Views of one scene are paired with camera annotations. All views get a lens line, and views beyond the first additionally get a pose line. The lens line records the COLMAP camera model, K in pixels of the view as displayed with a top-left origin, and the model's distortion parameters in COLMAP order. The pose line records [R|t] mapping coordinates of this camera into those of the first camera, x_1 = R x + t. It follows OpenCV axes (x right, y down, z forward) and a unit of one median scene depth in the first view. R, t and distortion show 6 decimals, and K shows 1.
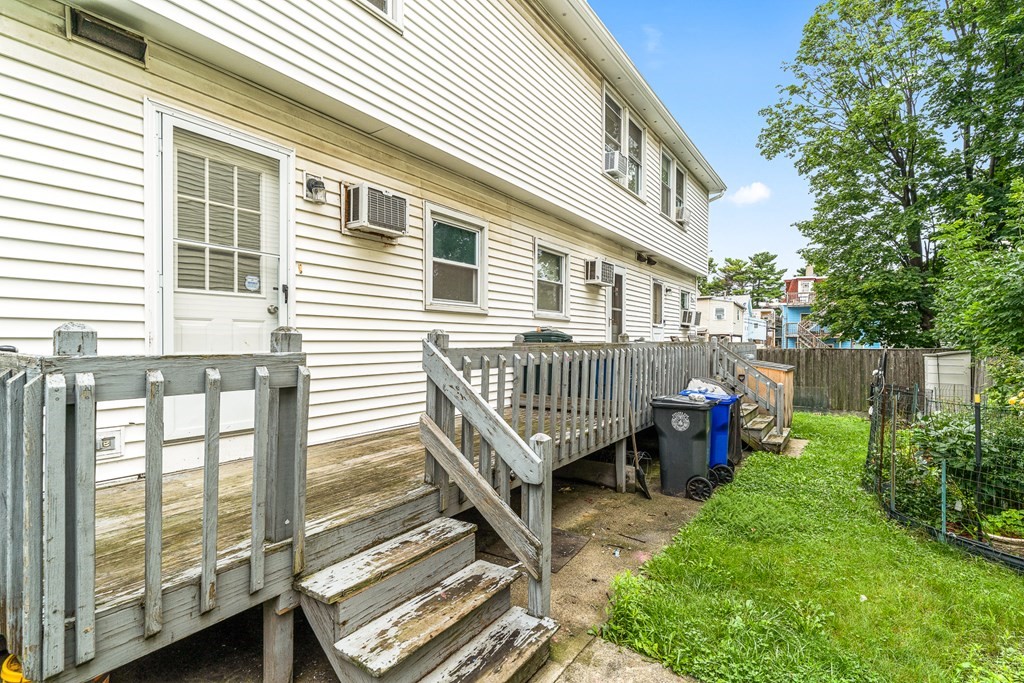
lens RADIAL K [[477.5, 0, 506.7], [0, 477.5, 339.7], [0, 0, 1]] dist [0.001591, 0.000280]
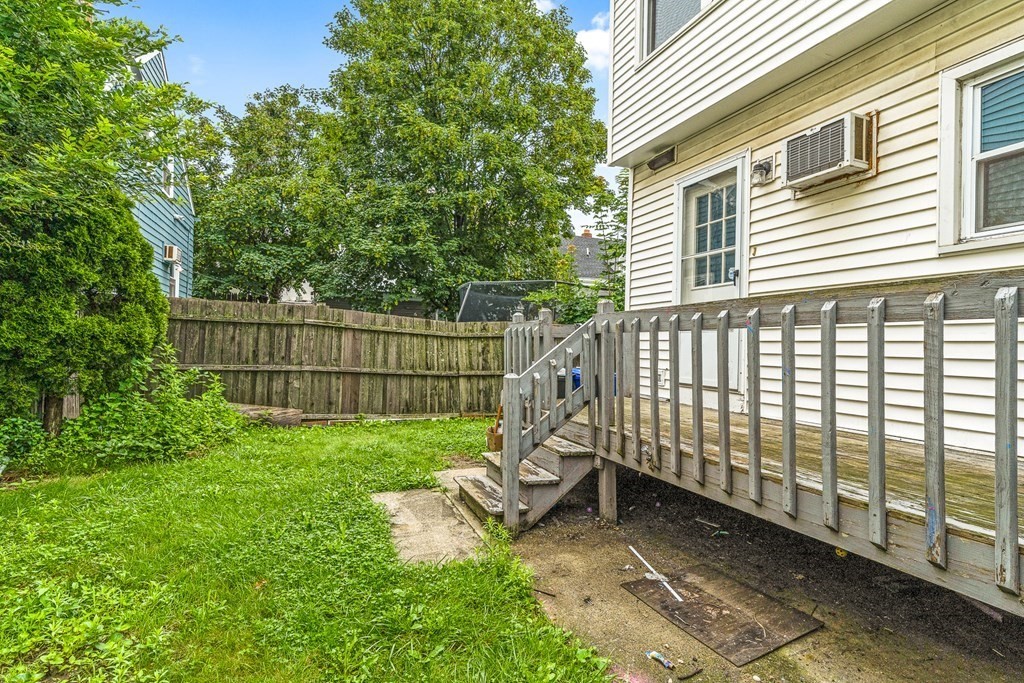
lens RADIAL K [[477.5, 0, 533.0], [0, 477.5, 344.3], [0, 0, 1]] dist [0.001591, 0.000280]
pose [[-0.492248, -0.010440, -0.870392, 0.862951], [-0.014889, 0.999883, -0.003572, 0.084883], [0.870328, 0.011201, -0.492346, 1.232271]]
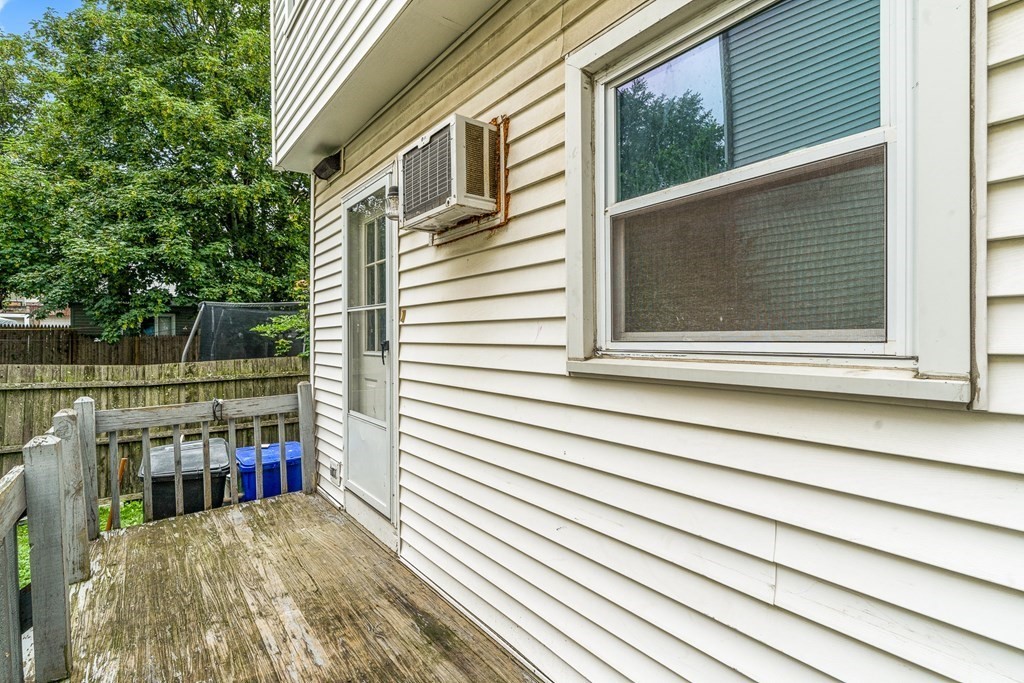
lens RADIAL K [[477.5, 0, 506.2], [0, 477.5, 339.4], [0, 0, 1]] dist [0.001591, 0.000280]
pose [[-0.287904, -0.000225, -0.957659, 0.247318], [0.005198, 0.999985, -0.001798, -0.125237], [0.957645, -0.005496, -0.287898, 1.525762]]
